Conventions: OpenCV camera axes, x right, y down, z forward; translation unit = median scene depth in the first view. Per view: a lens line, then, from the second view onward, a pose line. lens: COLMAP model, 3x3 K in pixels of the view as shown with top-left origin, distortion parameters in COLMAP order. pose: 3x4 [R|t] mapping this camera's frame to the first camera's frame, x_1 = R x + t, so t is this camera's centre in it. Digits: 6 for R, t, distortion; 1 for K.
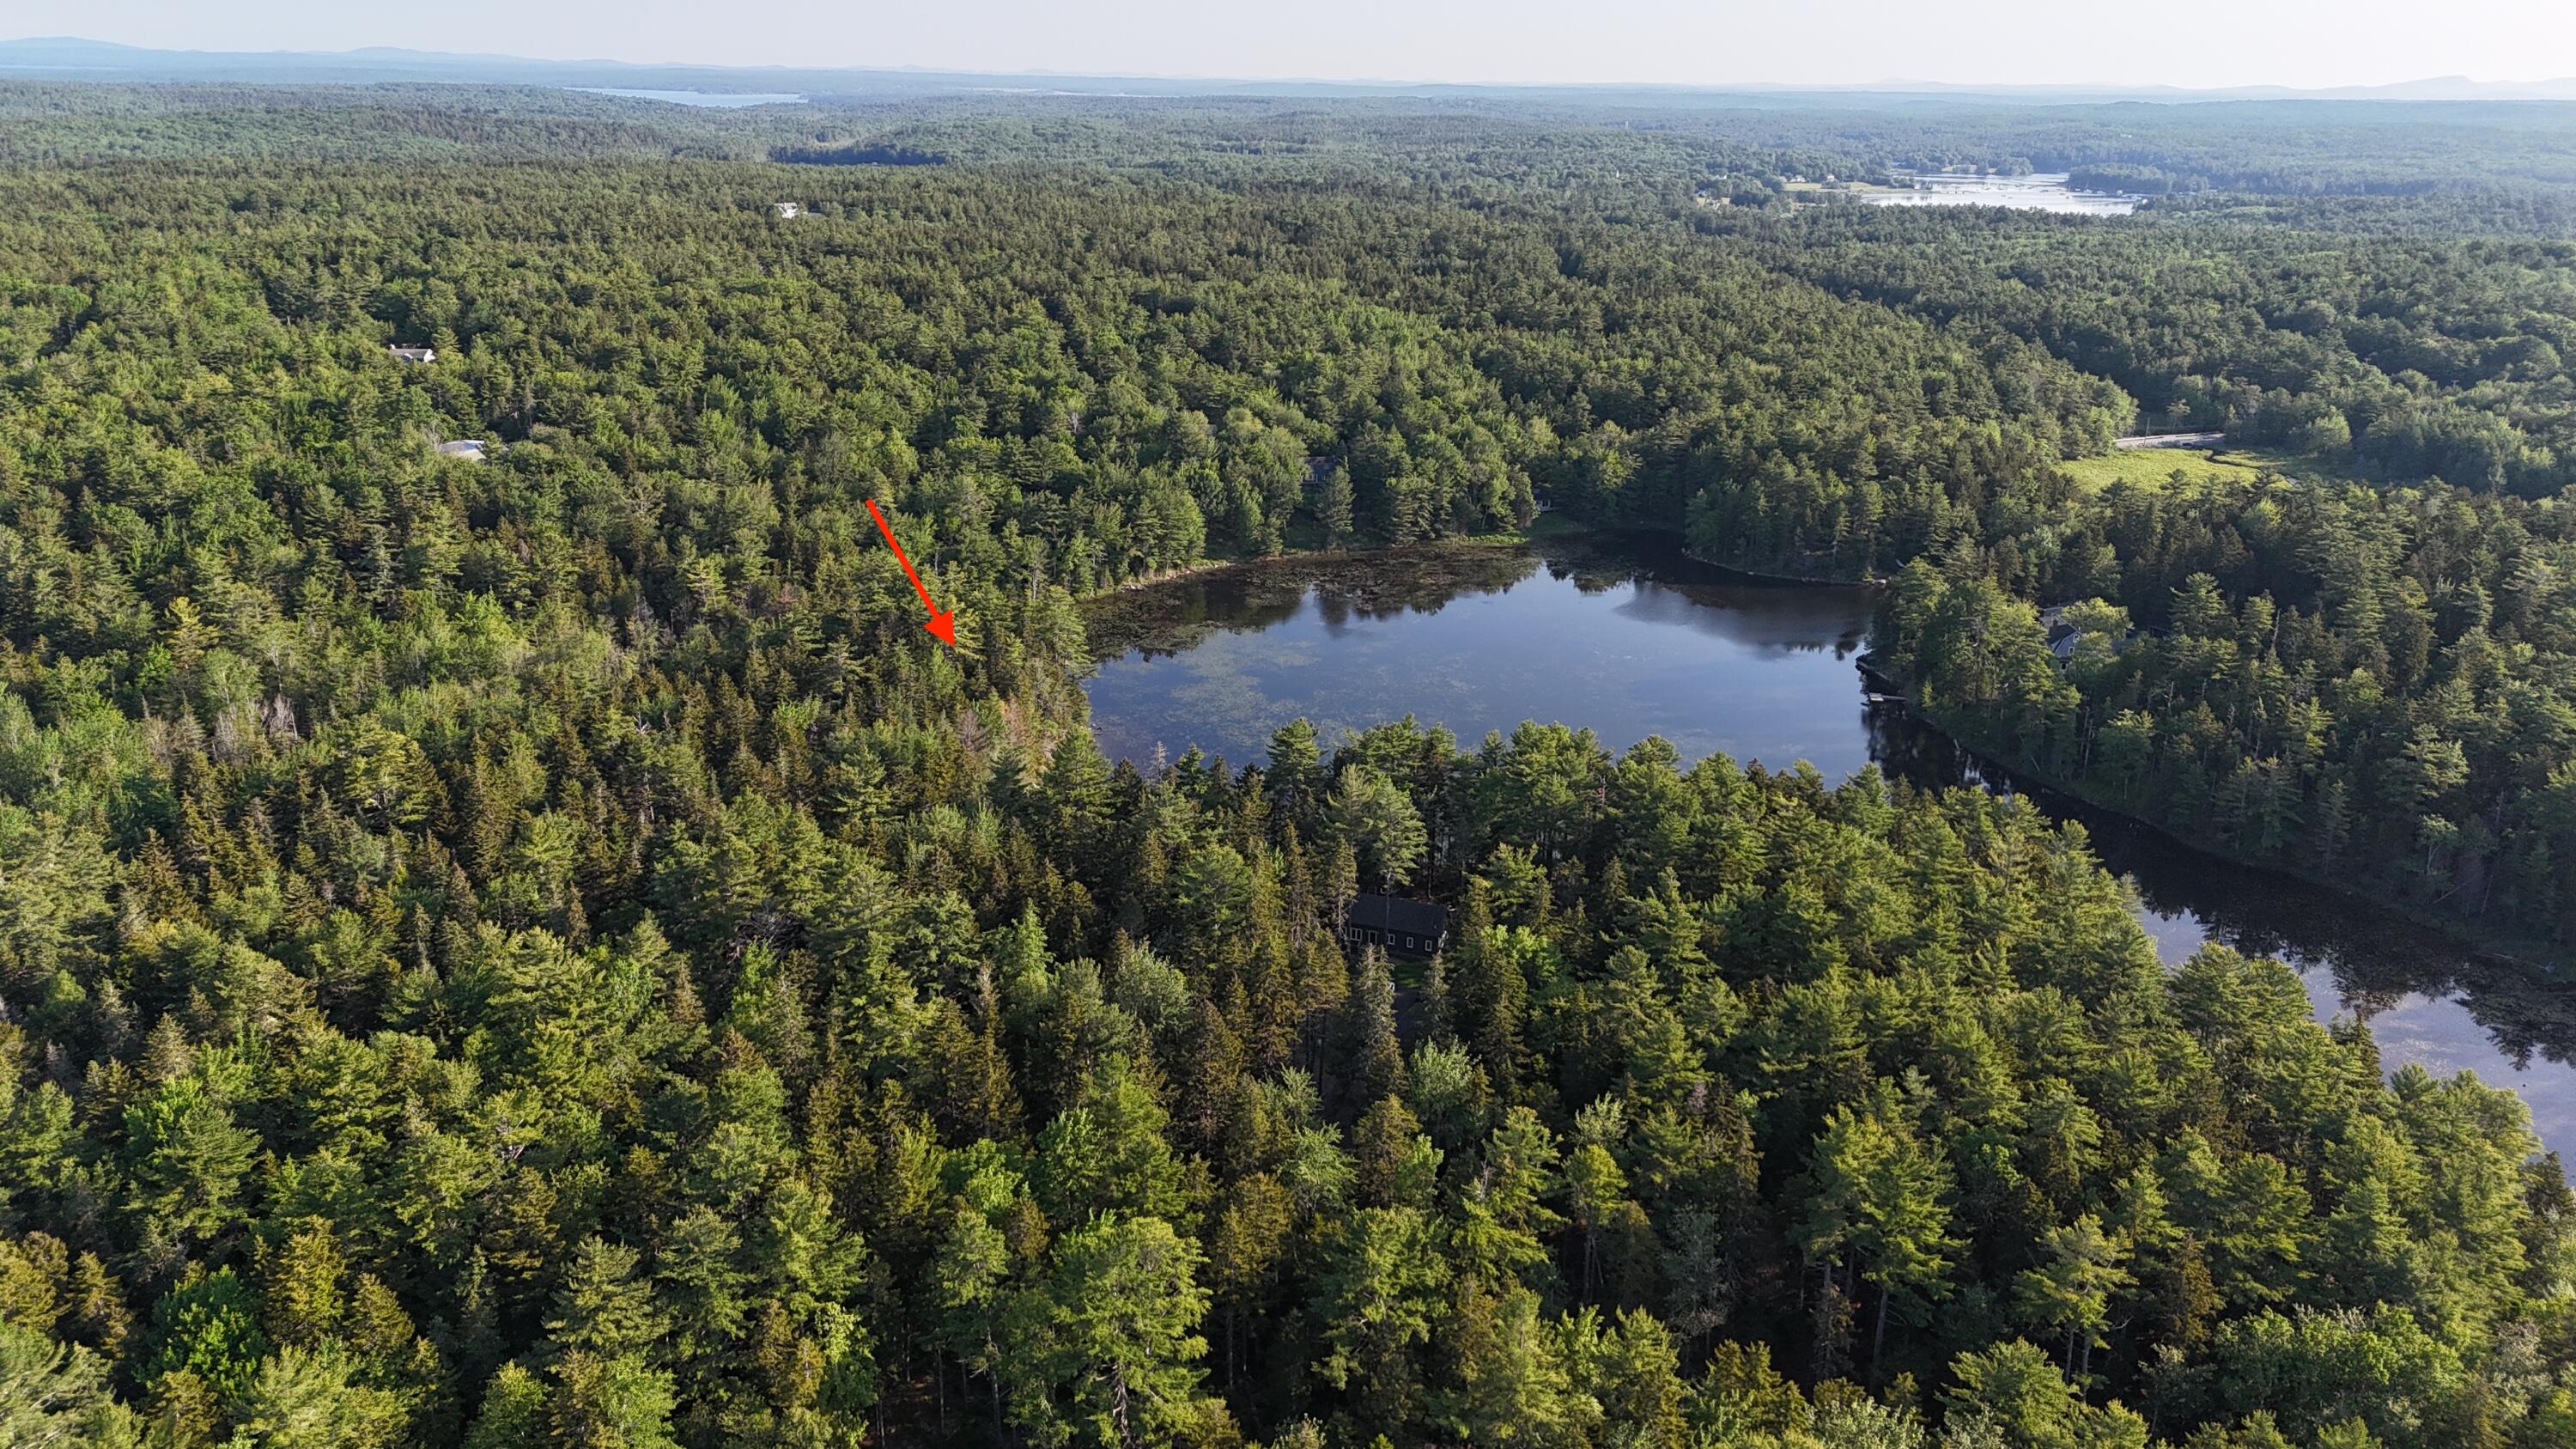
lens RADIAL K [[1896.0, 0, 1295.2], [0, 1896.0, 742.7], [0, 0, 1]] dist [0.079635, -0.085273]
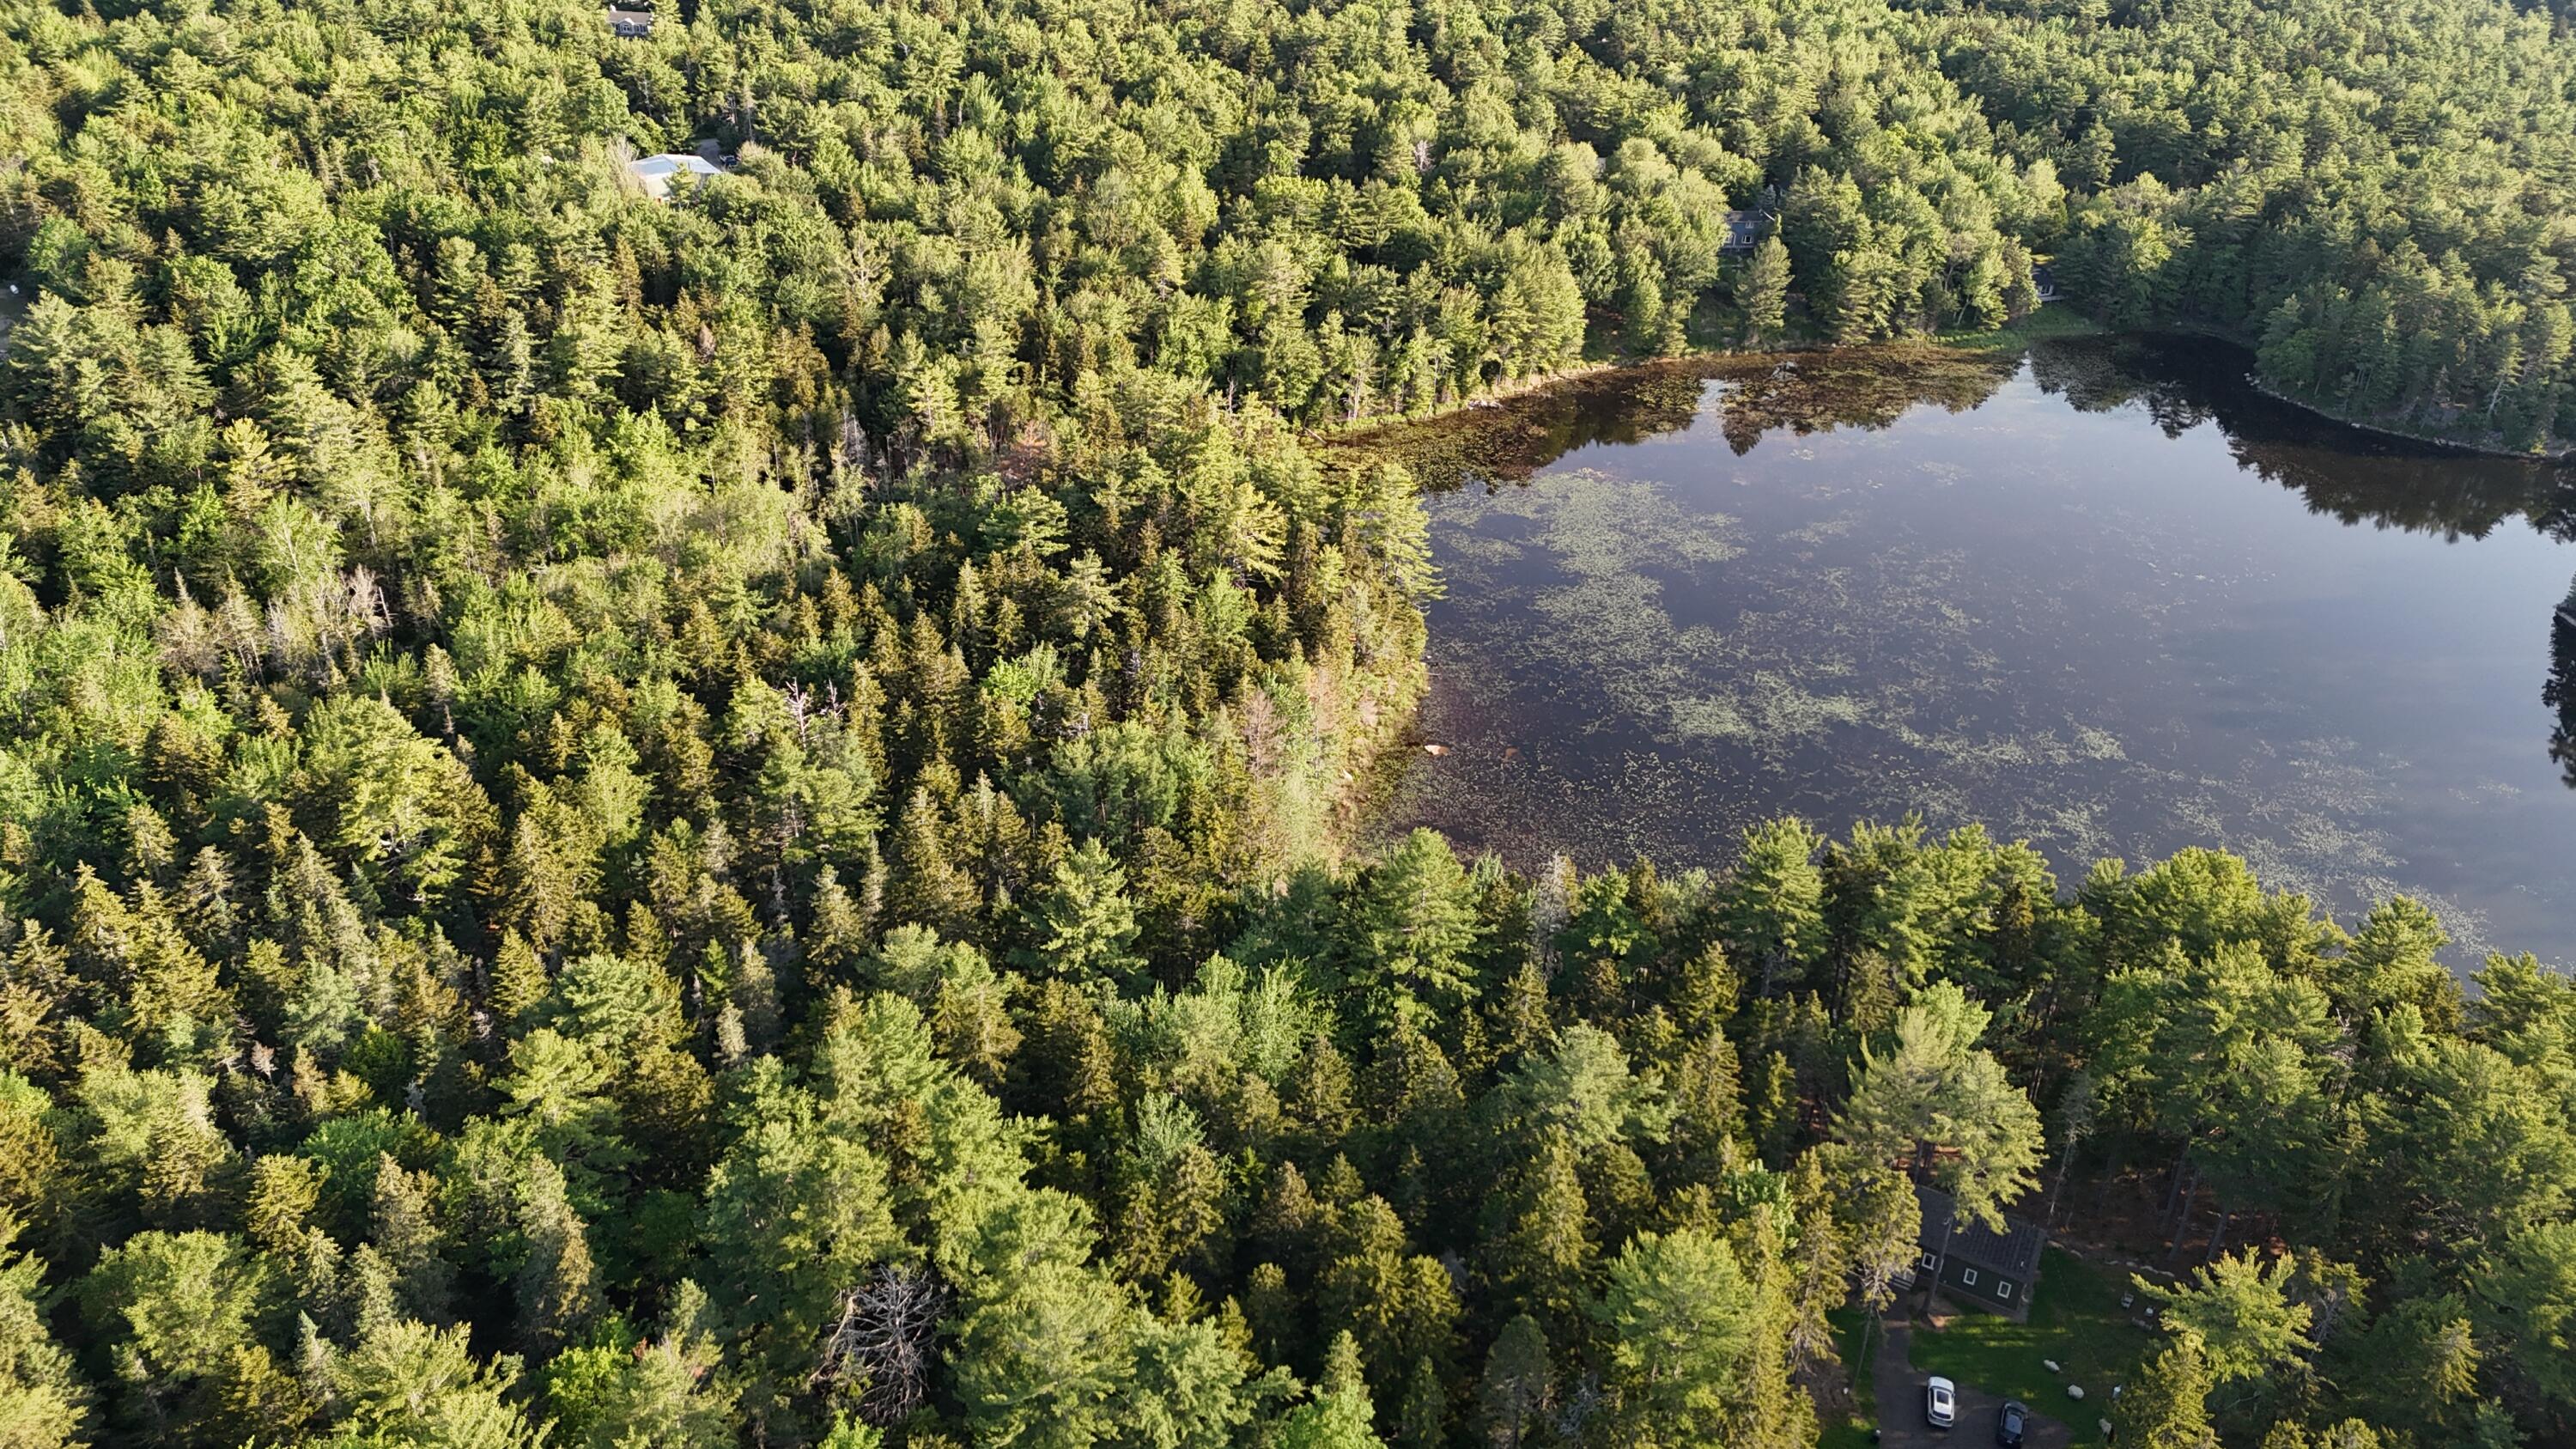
lens RADIAL K [[1896.0, 0, 1287.5], [0, 1896.0, 724.9], [0, 0, 1]] dist [0.079635, -0.085273]
pose [[0.985677, 0.090495, -0.142307, -0.046908], [-0.064251, 0.981704, 0.179248, -0.093132], [0.155924, -0.167537, 0.973457, 0.245991]]
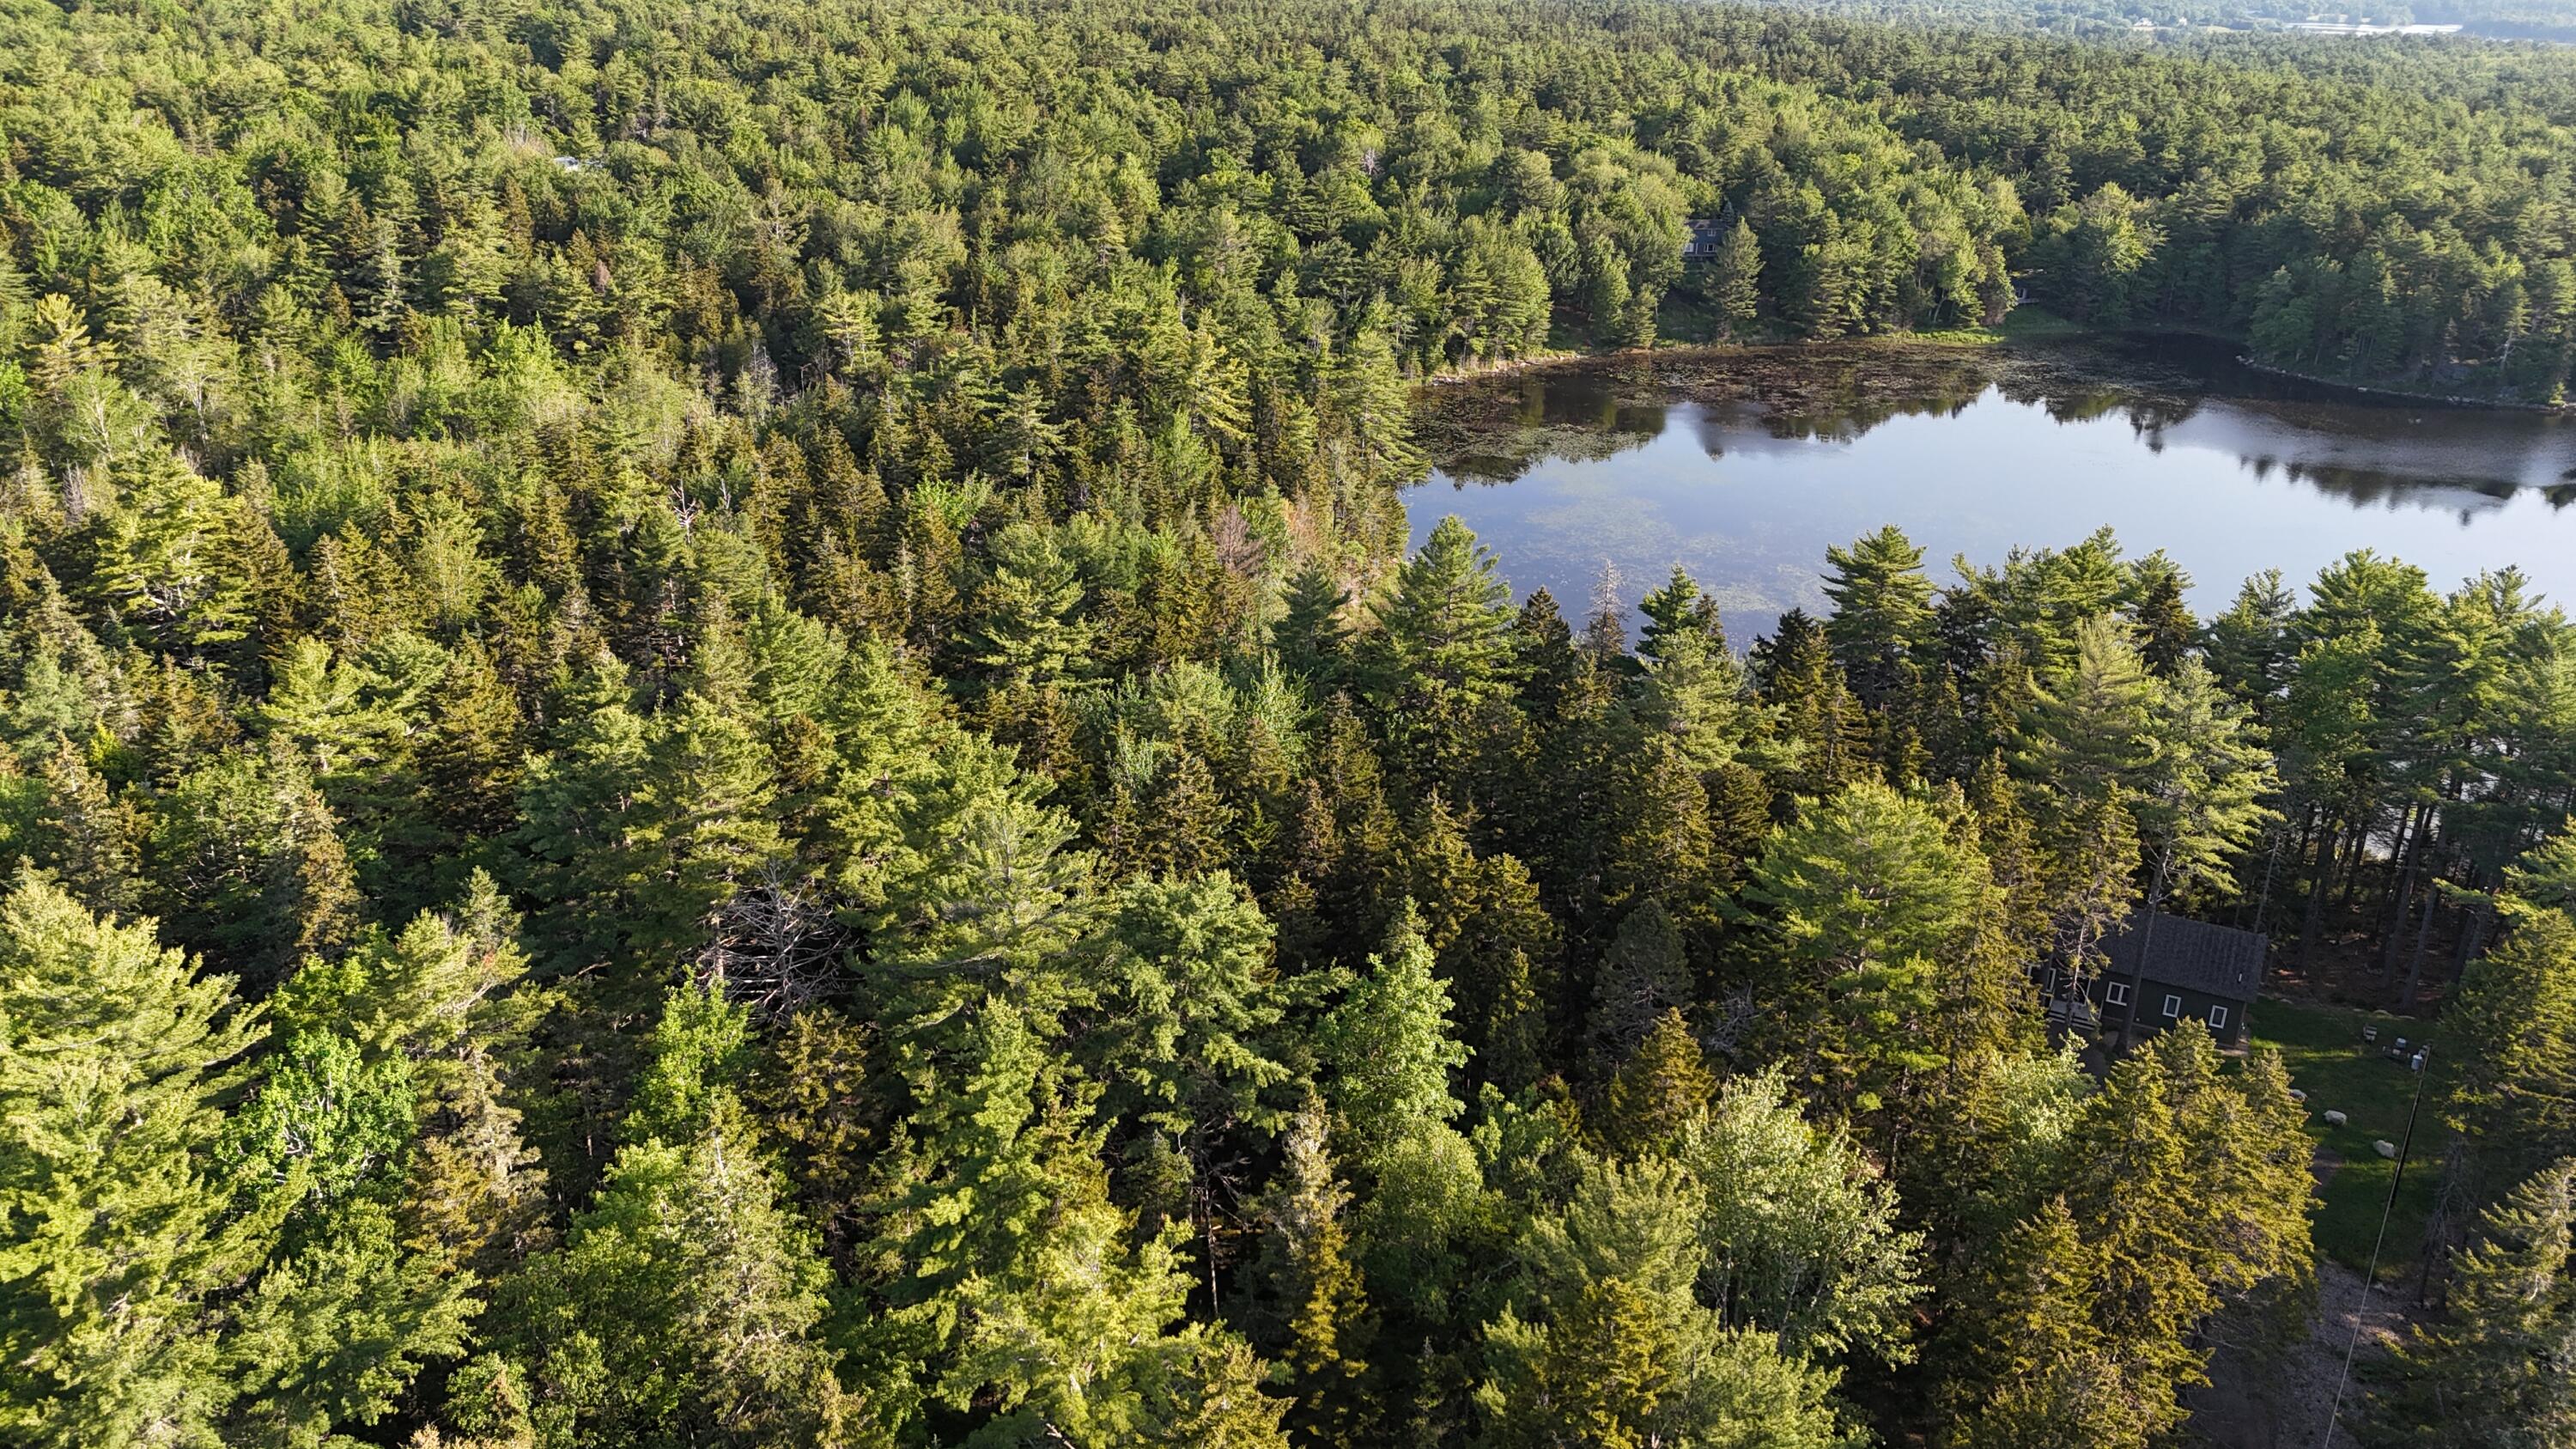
lens RADIAL K [[1896.0, 0, 1290.1], [0, 1896.0, 729.8], [0, 0, 1]] dist [0.079635, -0.085273]
pose [[0.991974, 0.052347, -0.115101, -0.060609], [-0.046265, 0.997420, 0.054891, 0.013344], [0.117677, -0.049126, 0.991836, 0.304784]]
